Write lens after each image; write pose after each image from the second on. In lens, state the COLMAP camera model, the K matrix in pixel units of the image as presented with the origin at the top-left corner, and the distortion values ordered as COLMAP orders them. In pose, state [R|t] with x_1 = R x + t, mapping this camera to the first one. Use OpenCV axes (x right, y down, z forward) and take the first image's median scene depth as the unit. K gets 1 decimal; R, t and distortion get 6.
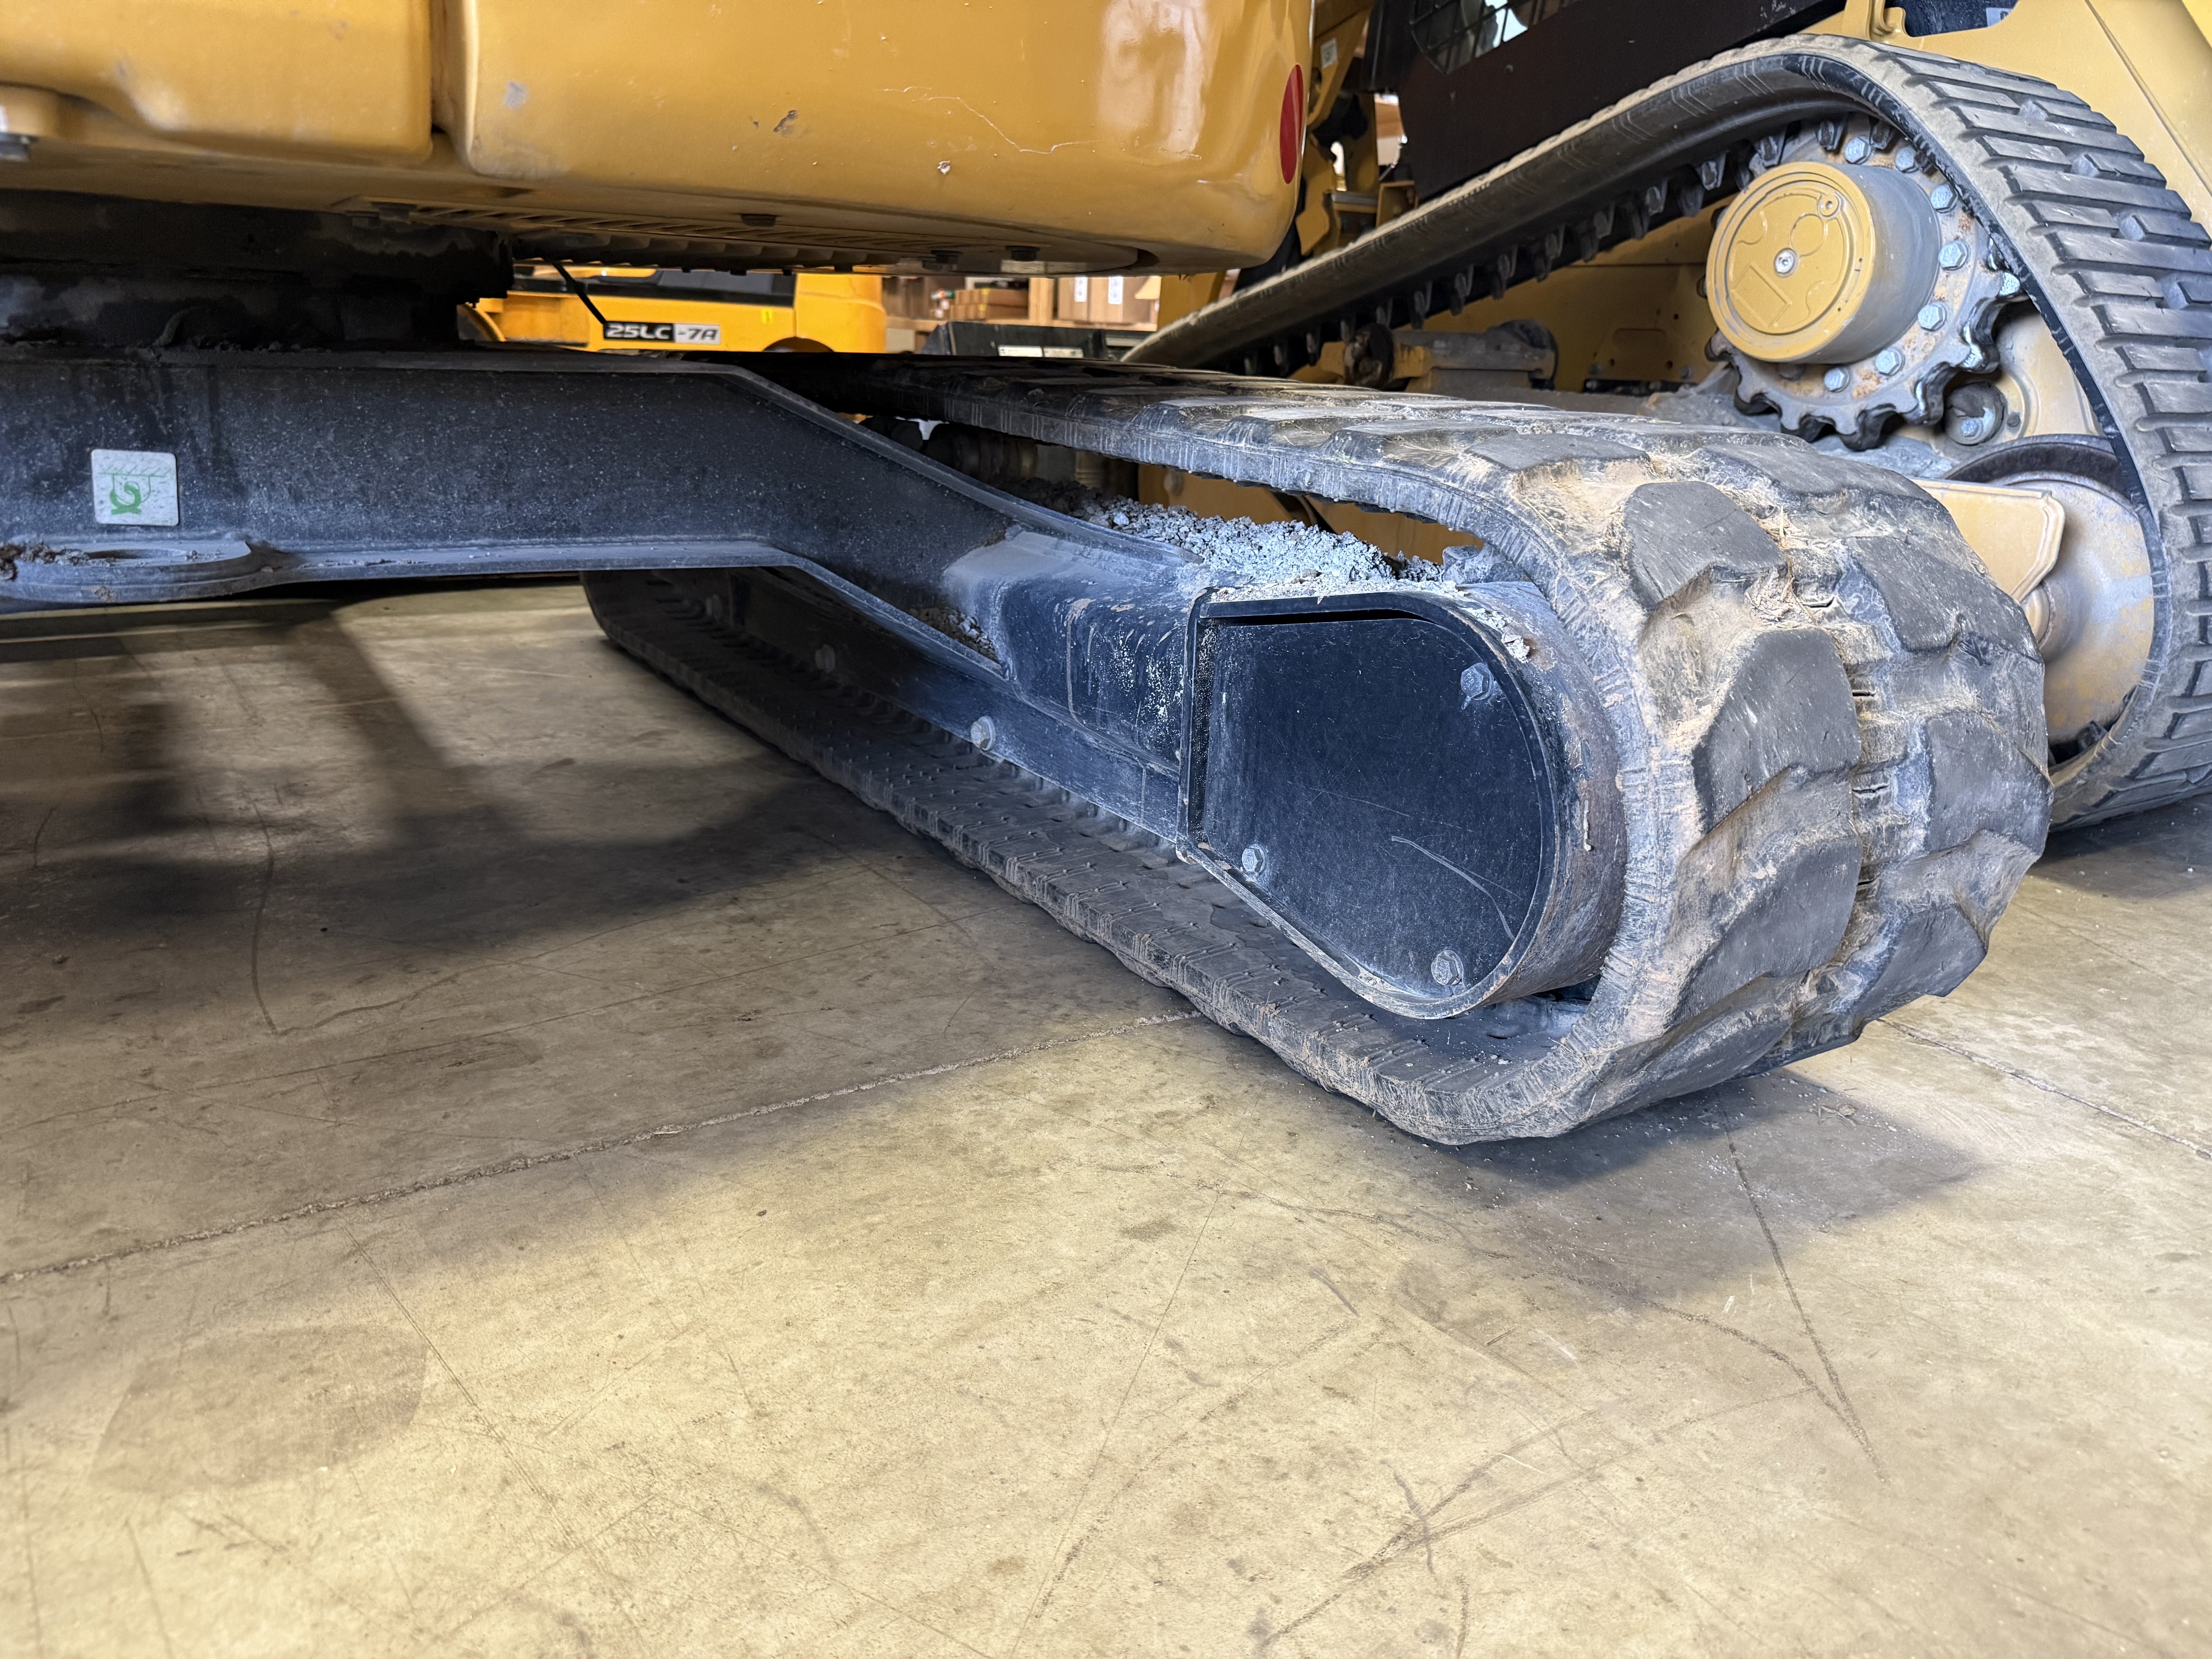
lens RADIAL K [[1552.8, 0, 1106.0], [0, 1552.8, 829.5], [0, 0, 1]] dist [0.087311, -0.218921]
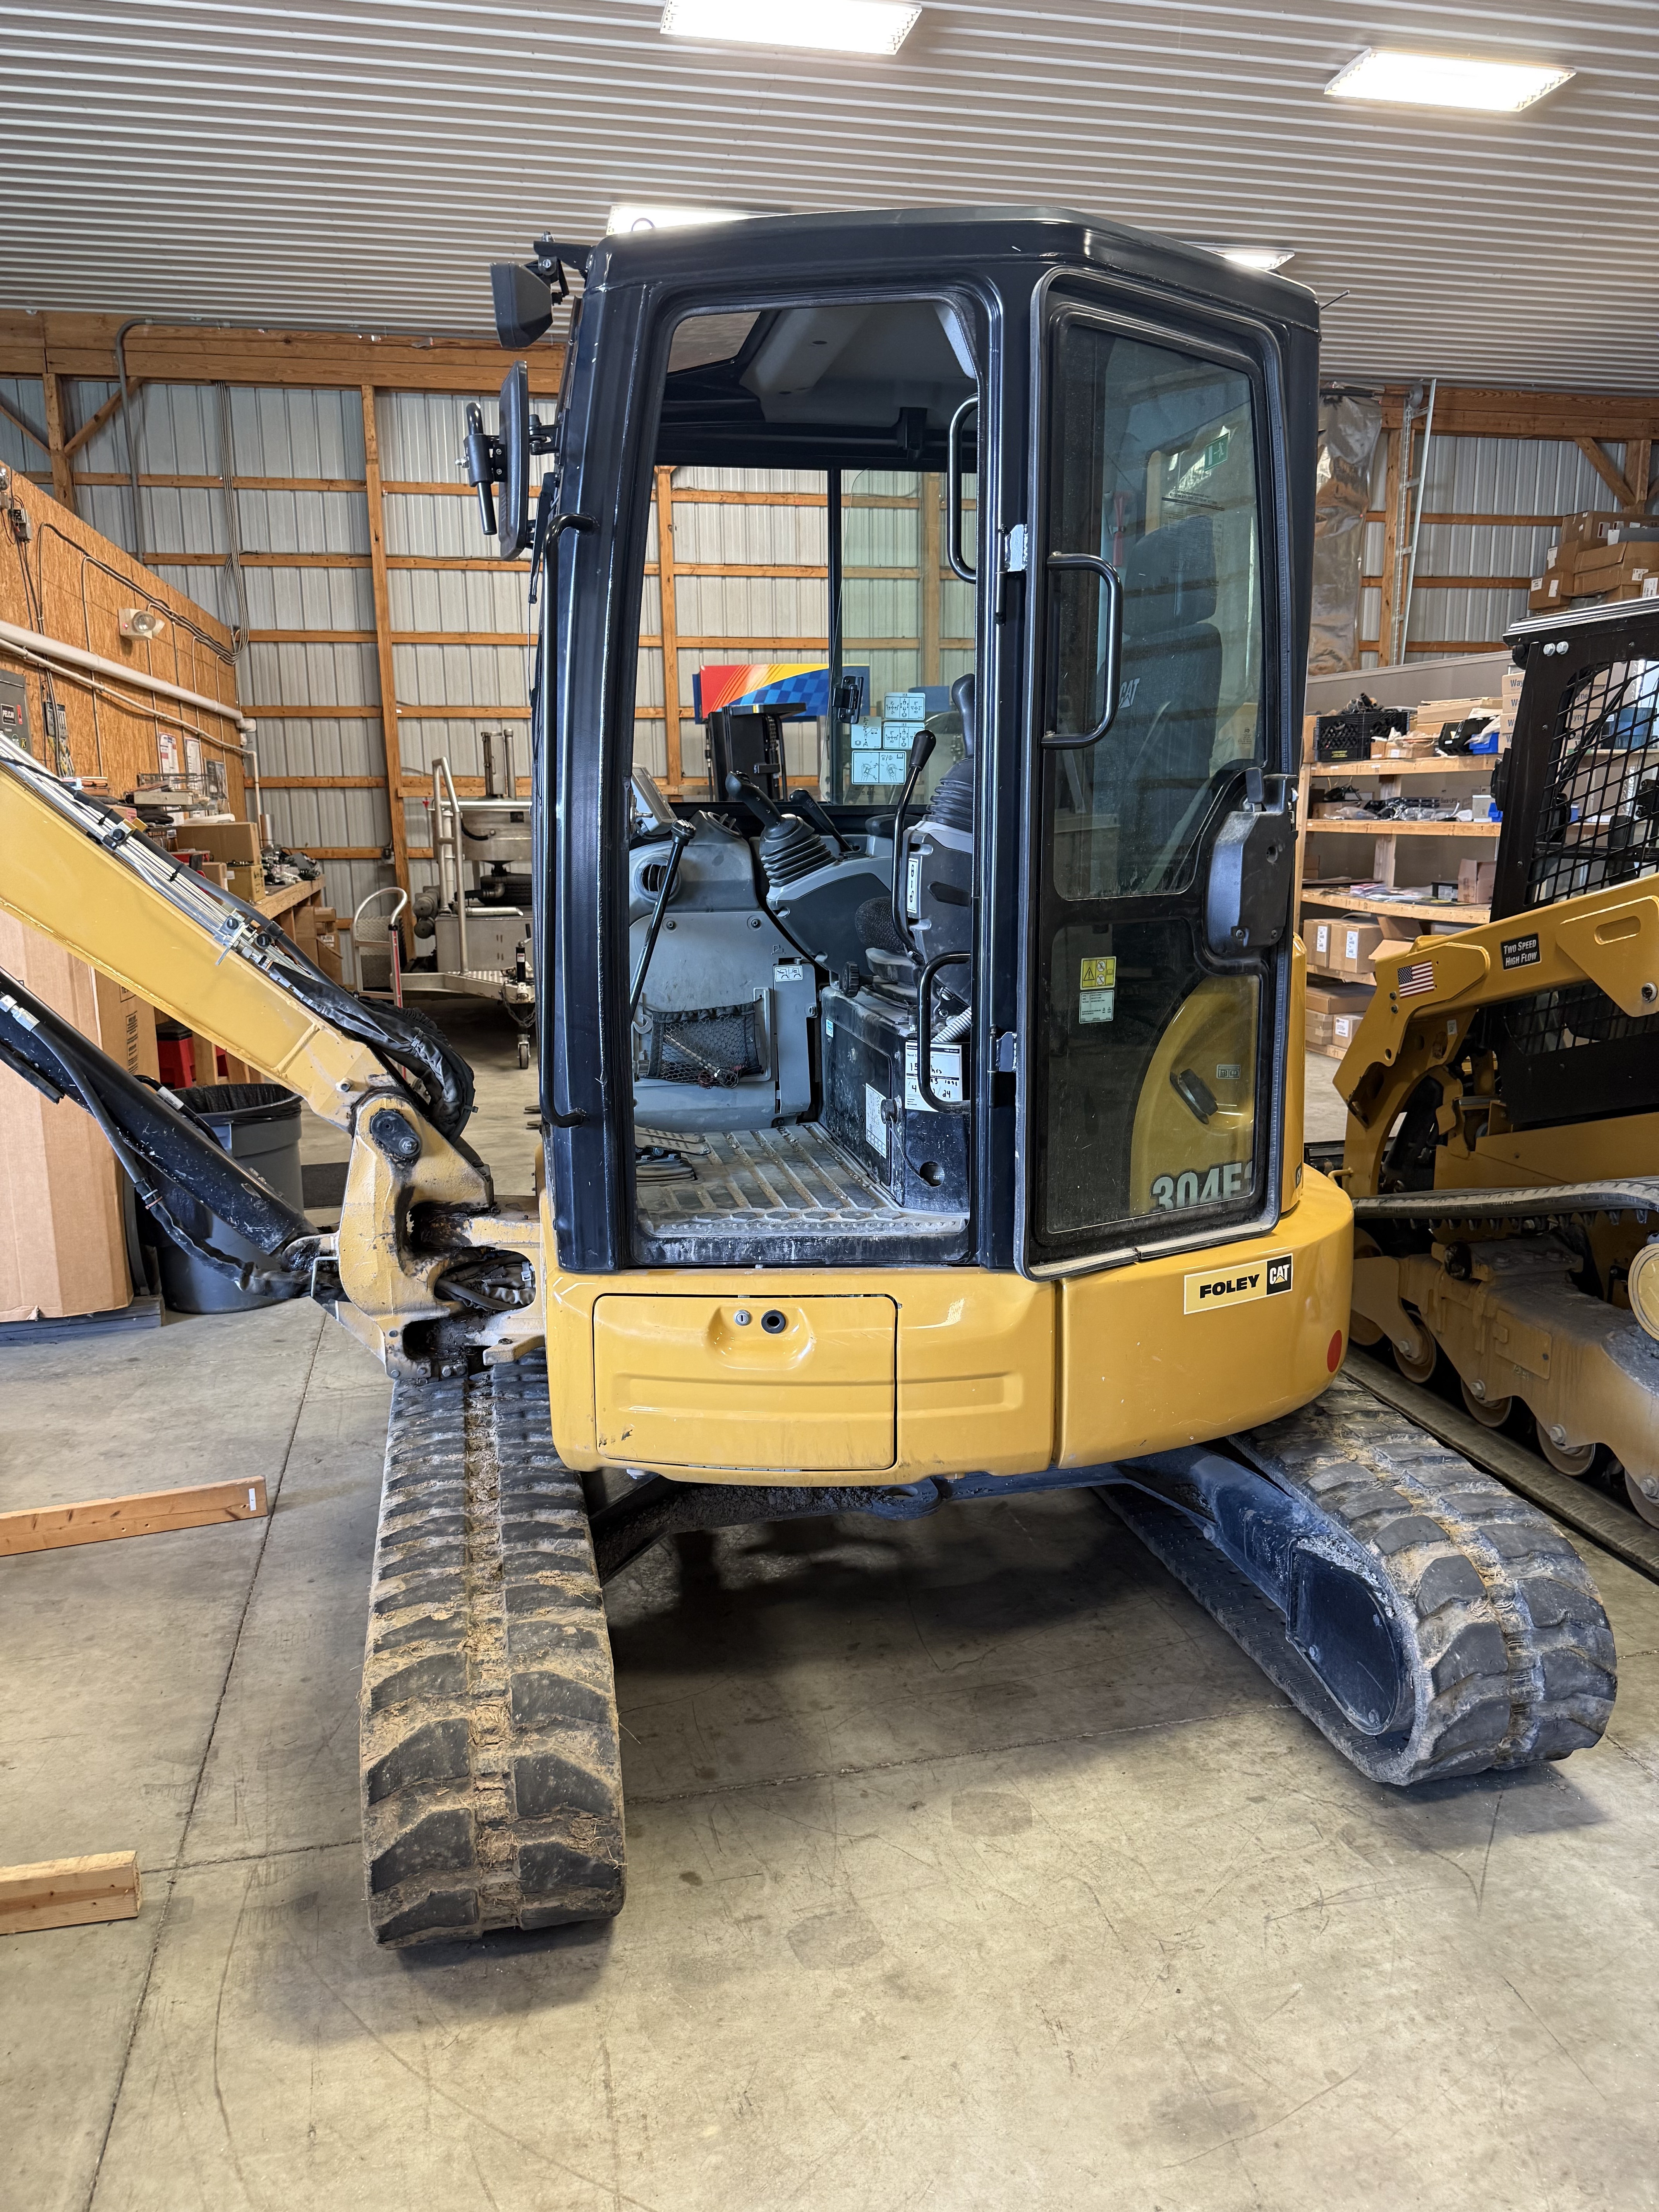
lens RADIAL K [[1554.8, 0, 829.5], [0, 1554.8, 1106.0], [0, 0, 1]] dist [0.040776, -0.103970]
pose [[0.944087, 0.011478, -0.329497, 0.226246], [-0.050467, 0.992647, -0.110020, -0.687946], [0.325811, 0.120498, 0.937725, -2.213940]]
